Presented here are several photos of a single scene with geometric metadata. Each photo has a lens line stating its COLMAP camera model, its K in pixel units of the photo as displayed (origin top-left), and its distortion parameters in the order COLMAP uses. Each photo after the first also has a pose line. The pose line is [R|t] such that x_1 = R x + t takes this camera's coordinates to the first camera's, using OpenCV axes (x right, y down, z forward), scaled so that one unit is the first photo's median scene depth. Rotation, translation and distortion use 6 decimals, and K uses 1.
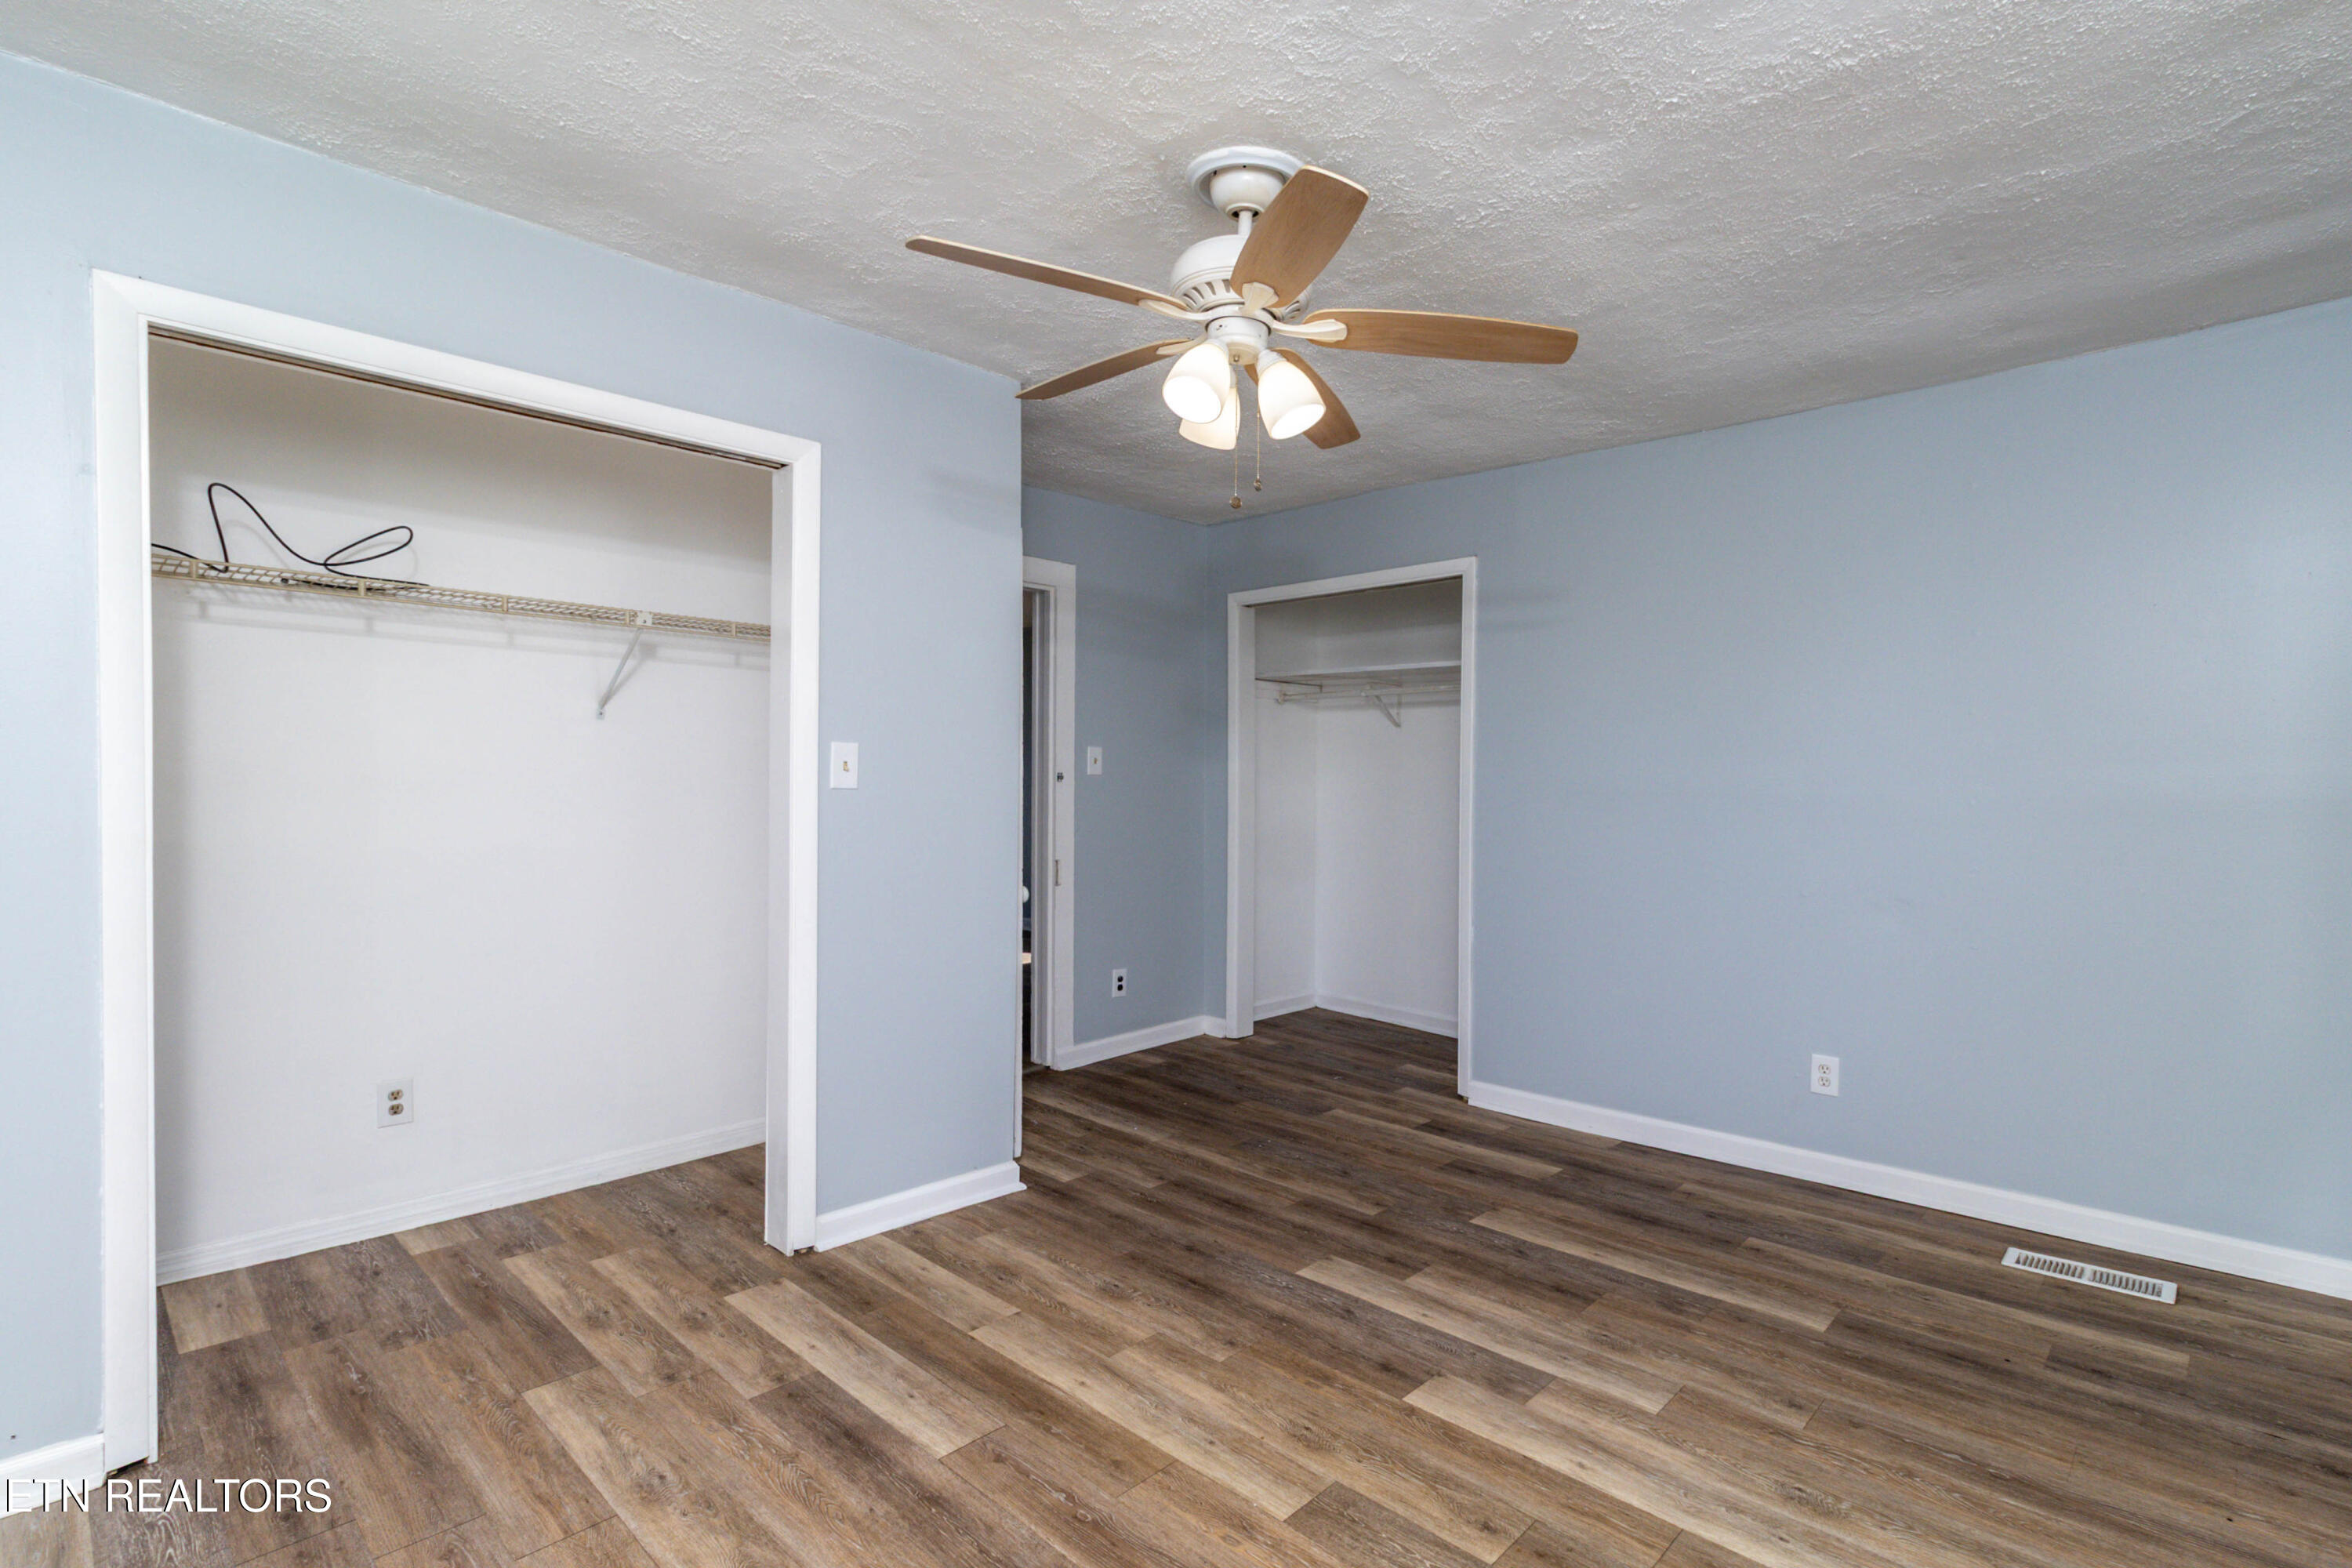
lens RADIAL K [[1130.4, 0, 1176.0], [0, 1130.4, 784.0], [0, 0, 1]] dist [-0.001095, 0.000251]
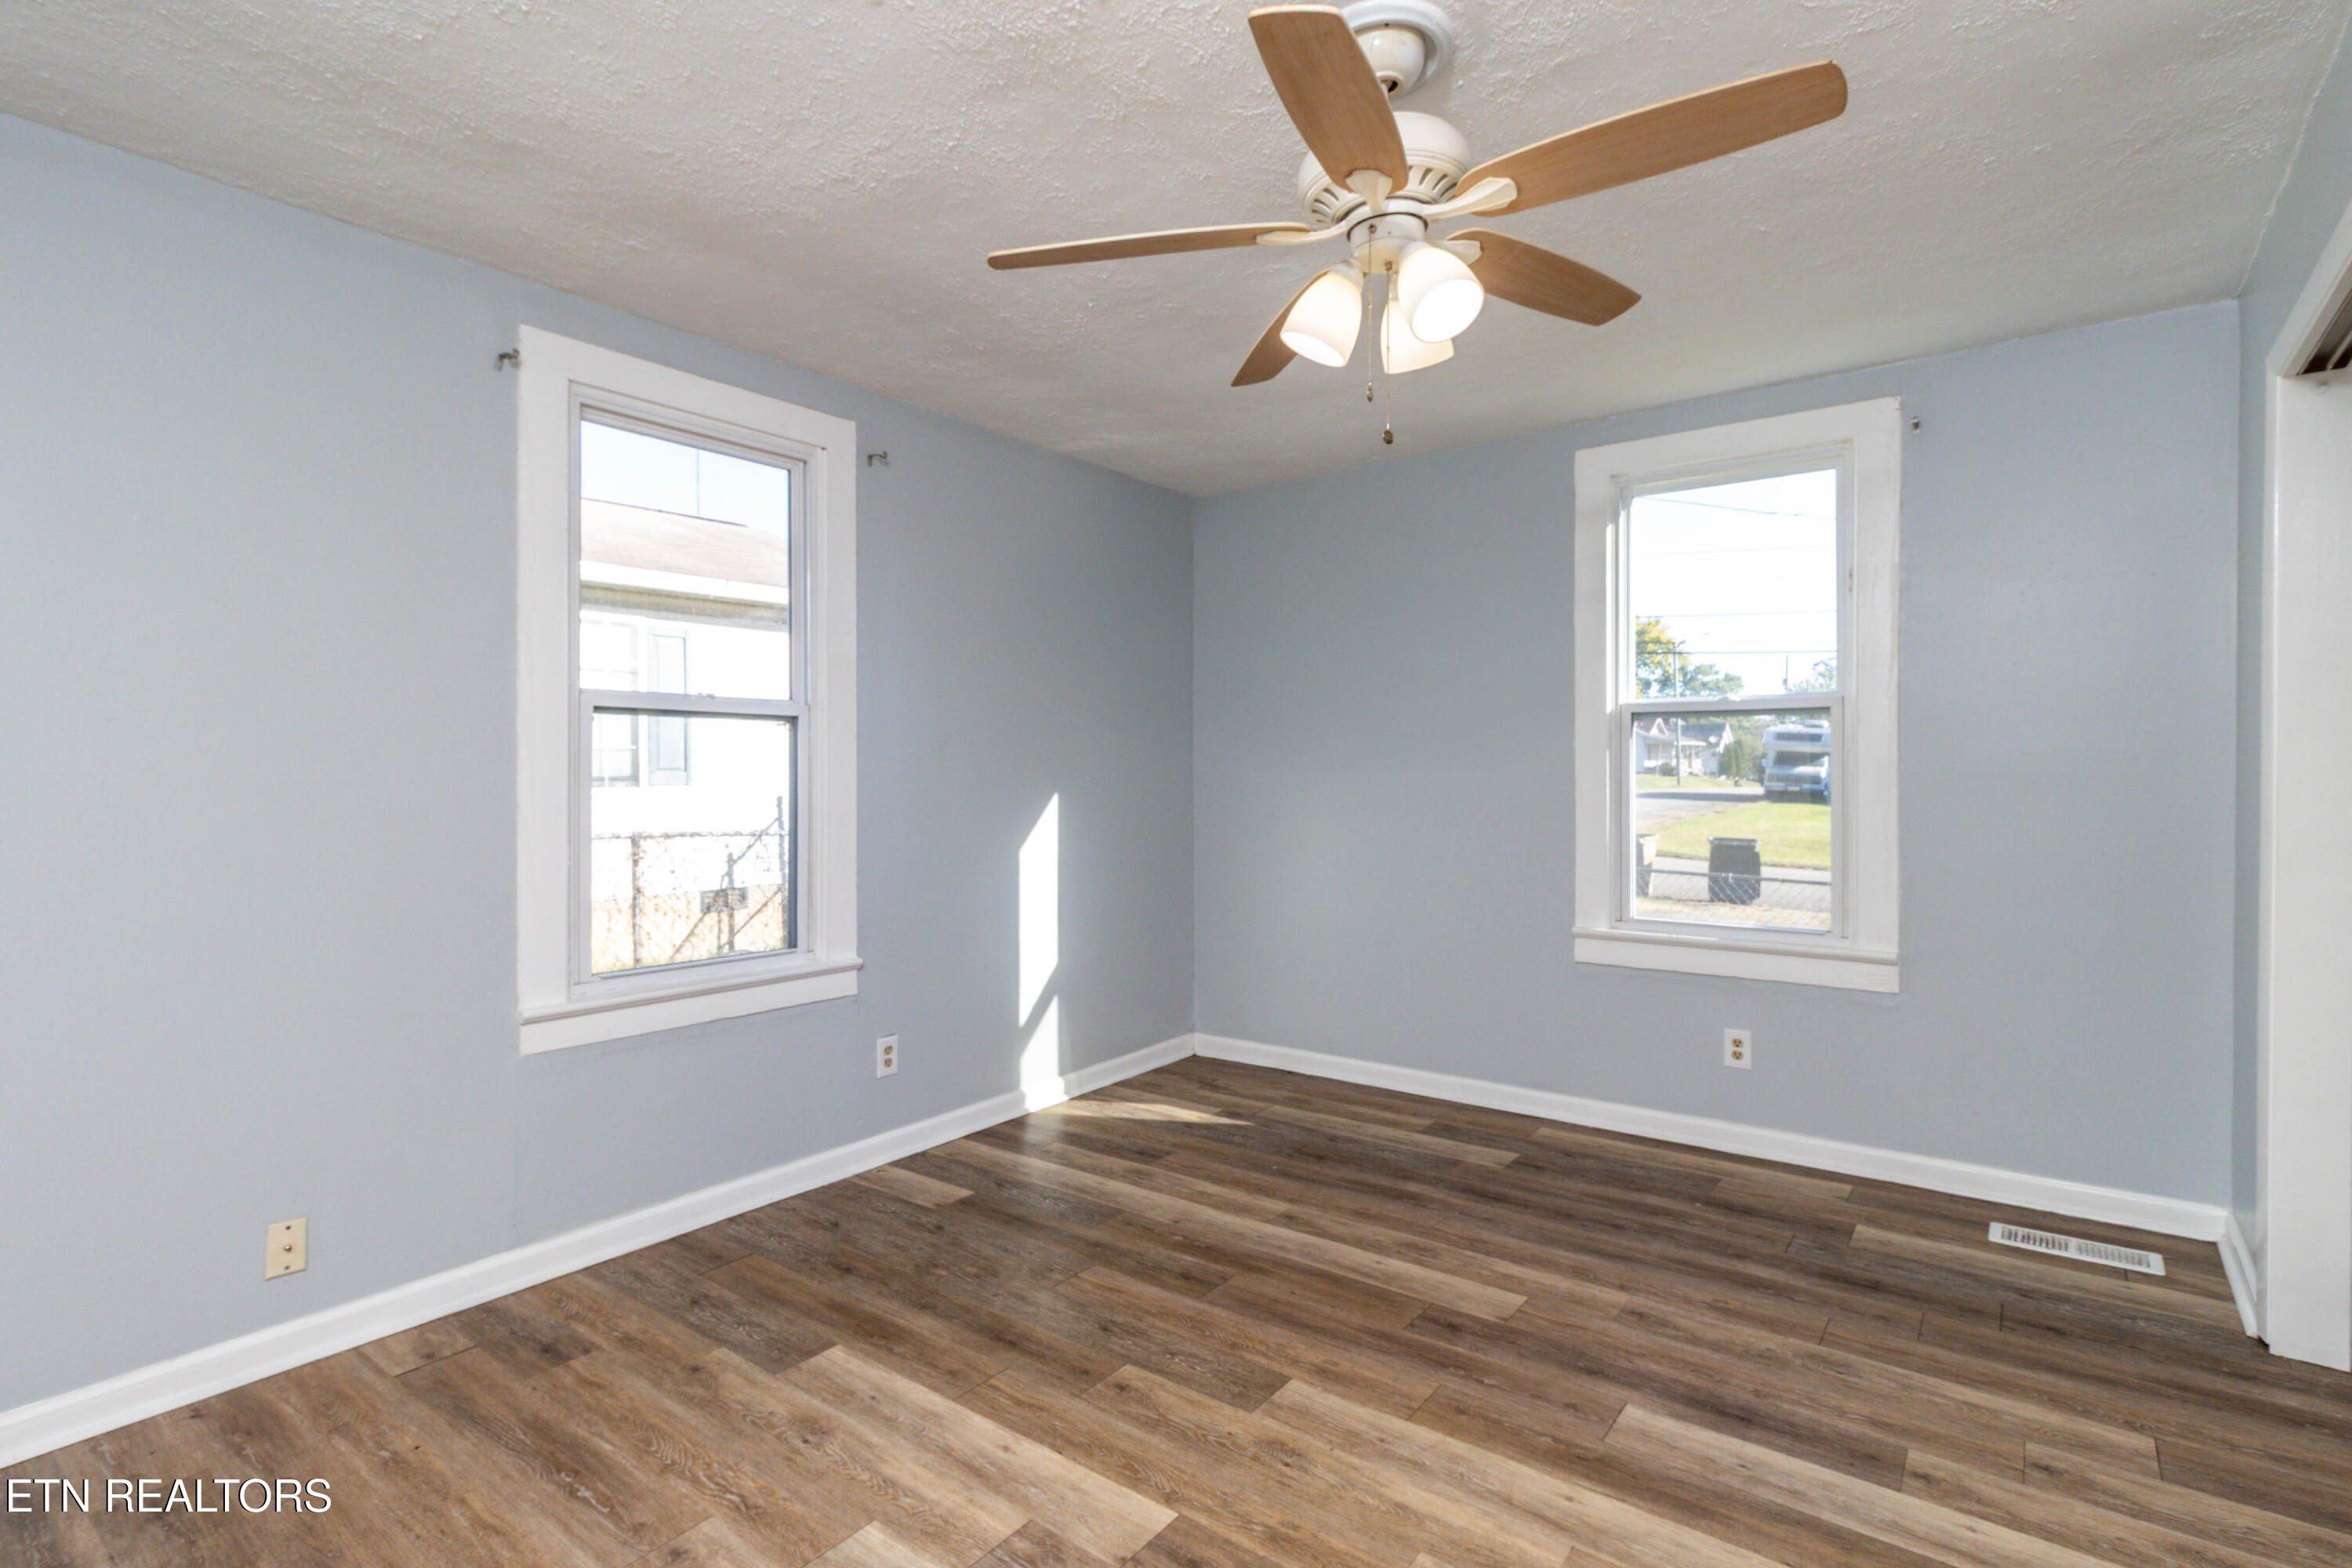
lens RADIAL K [[1130.4, 0, 1176.0], [0, 1130.4, 784.0], [0, 0, 1]] dist [-0.001095, 0.000251]
pose [[-0.992850, -0.000980, -0.119367, 0.322926], [-0.003566, 0.999763, 0.021457, 0.004441], [0.119318, 0.021729, -0.992618, 1.935346]]
